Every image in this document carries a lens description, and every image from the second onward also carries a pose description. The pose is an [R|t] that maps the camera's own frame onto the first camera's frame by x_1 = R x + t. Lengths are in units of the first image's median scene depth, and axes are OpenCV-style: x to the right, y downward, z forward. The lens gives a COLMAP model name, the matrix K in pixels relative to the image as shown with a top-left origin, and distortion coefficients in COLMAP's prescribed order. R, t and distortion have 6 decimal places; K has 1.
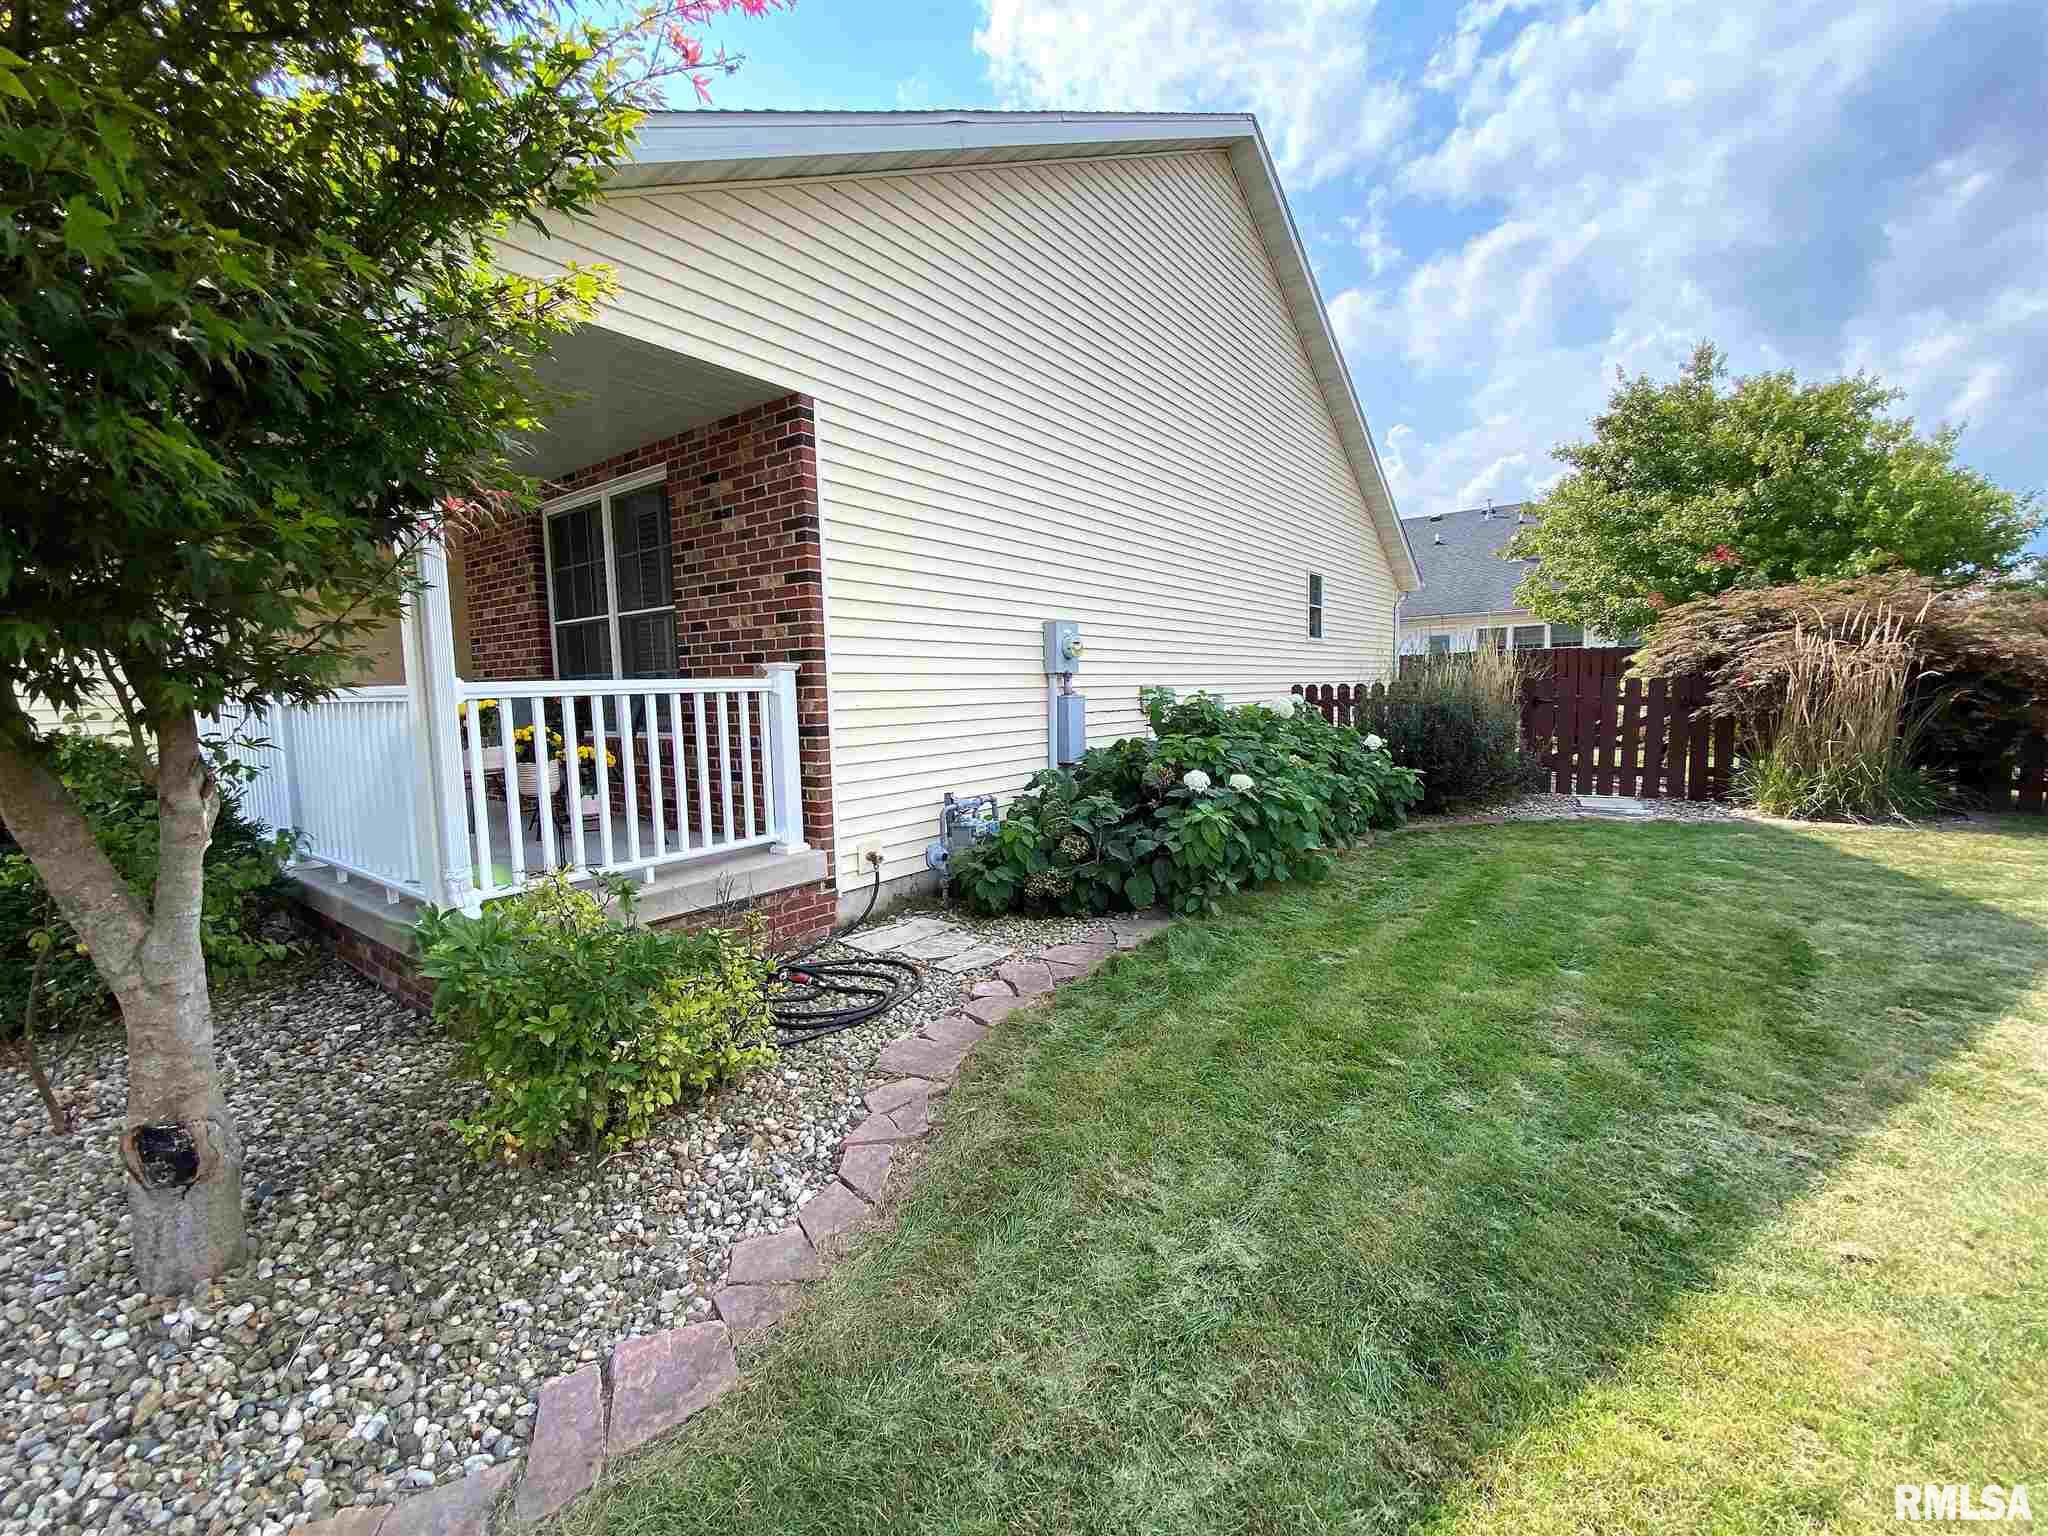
lens RADIAL K [[829.4, 0, 1037.0], [0, 829.4, 749.3], [0, 0, 1]] dist [0.054126, -0.043801]
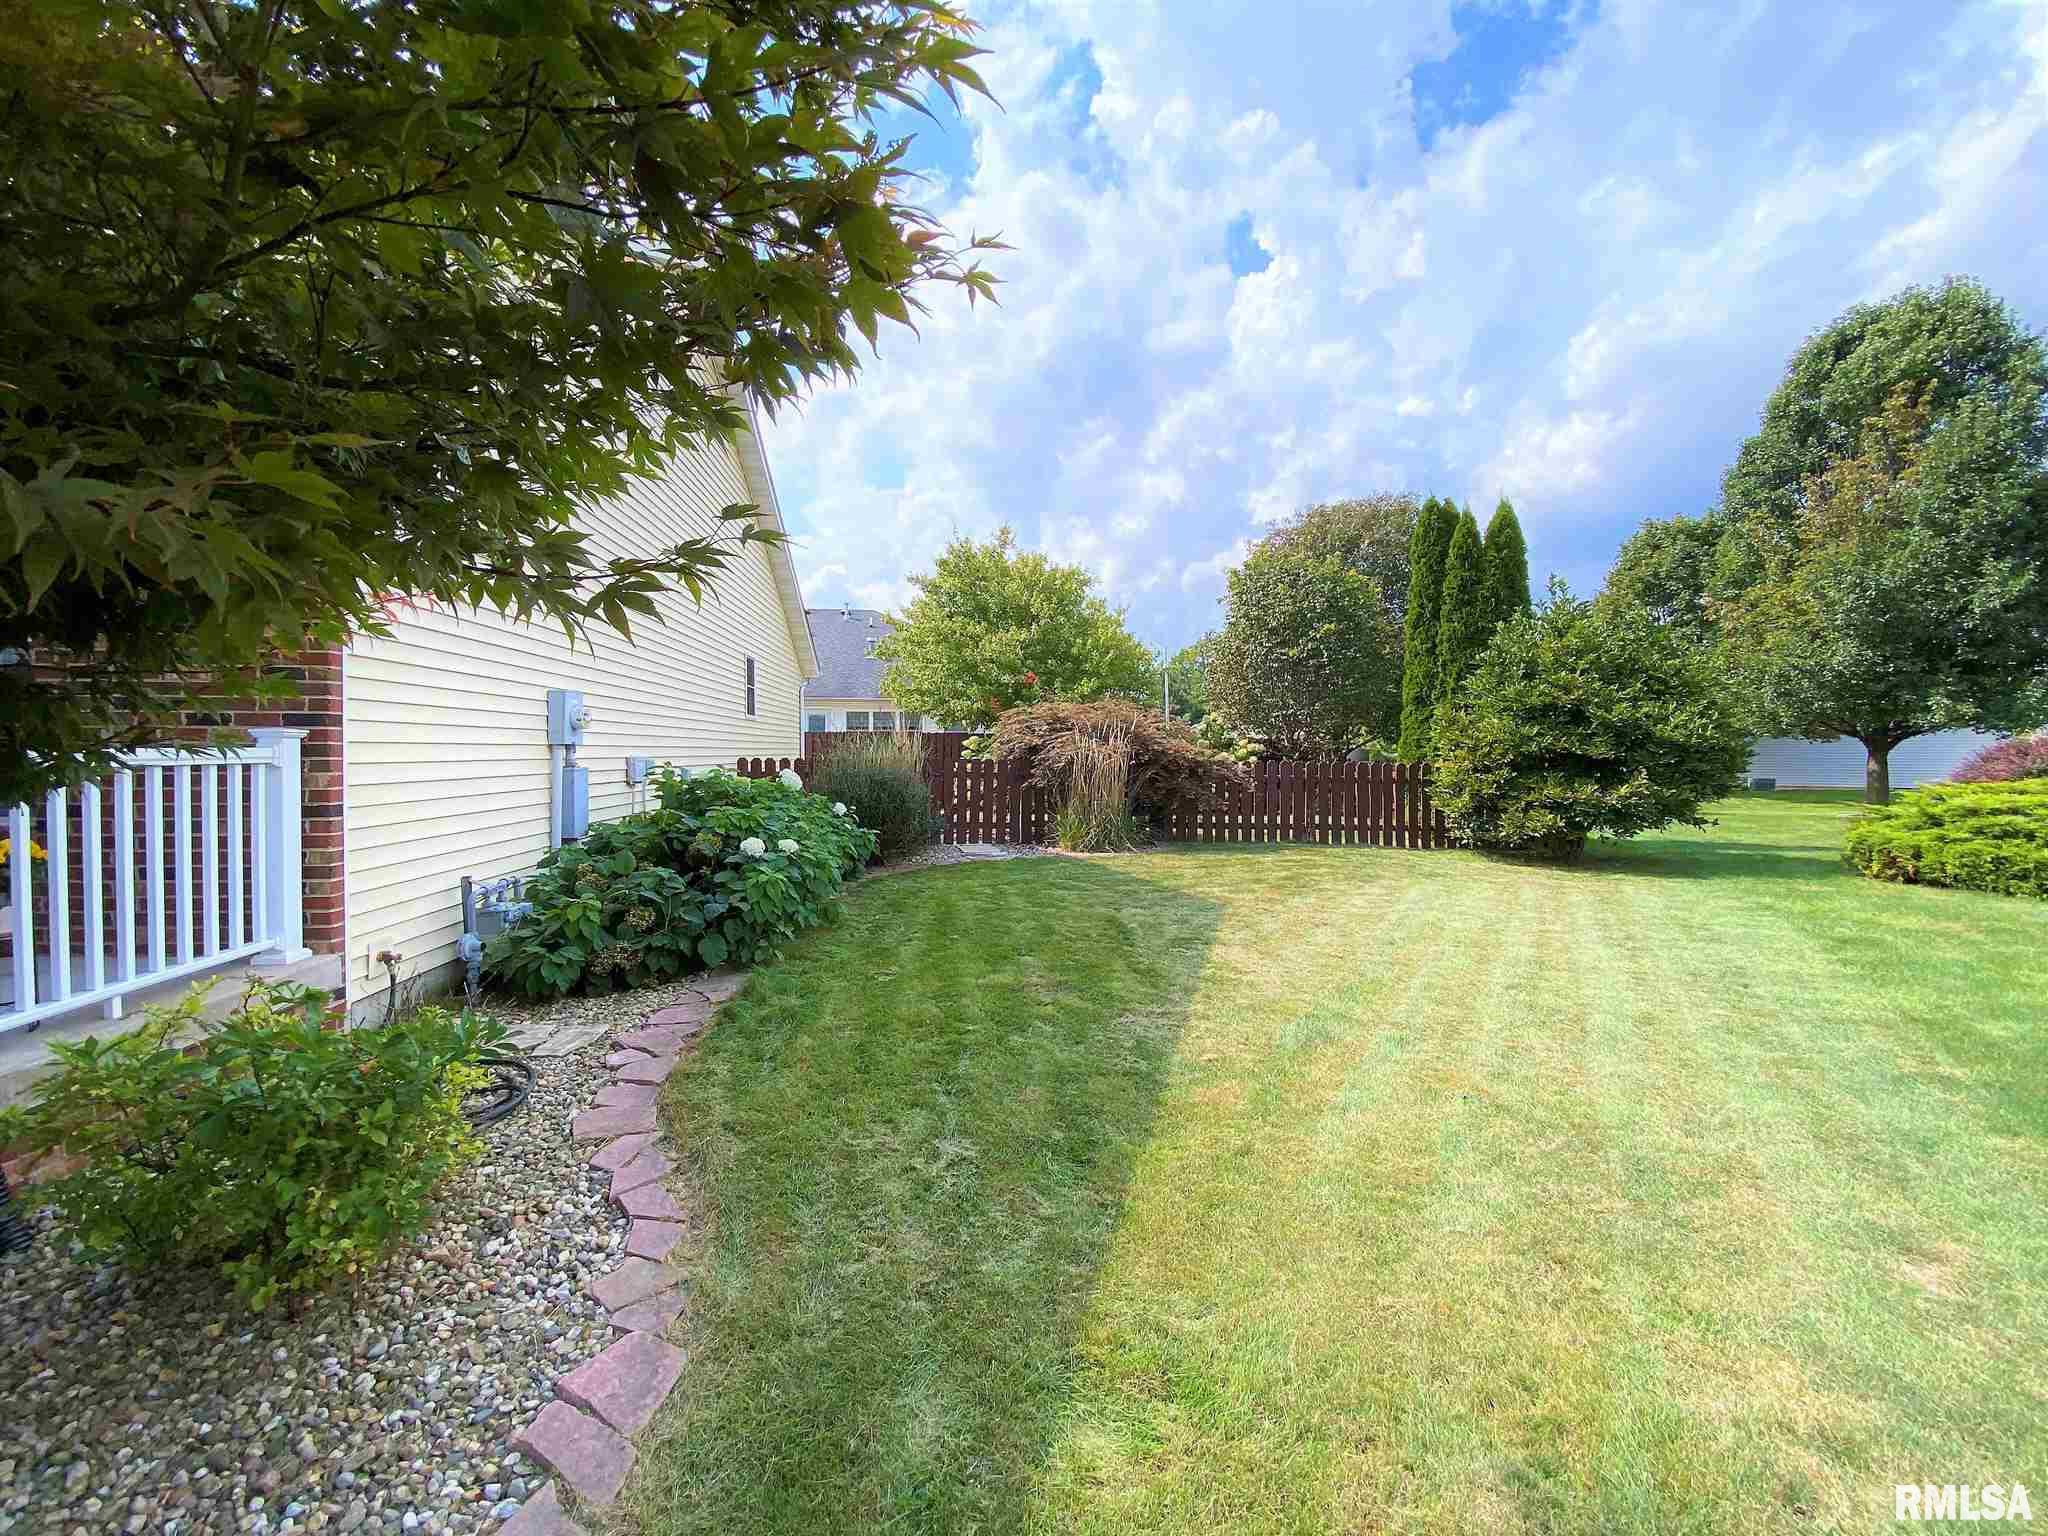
lens RADIAL K [[829.4, 0, 1037.0], [0, 829.4, 749.3], [0, 0, 1]] dist [0.054126, -0.043801]
pose [[0.727152, 0.026820, 0.685952, -0.326164], [0.028634, 0.997182, -0.069343, -0.004526], [-0.685879, 0.070065, 0.724335, -0.105390]]
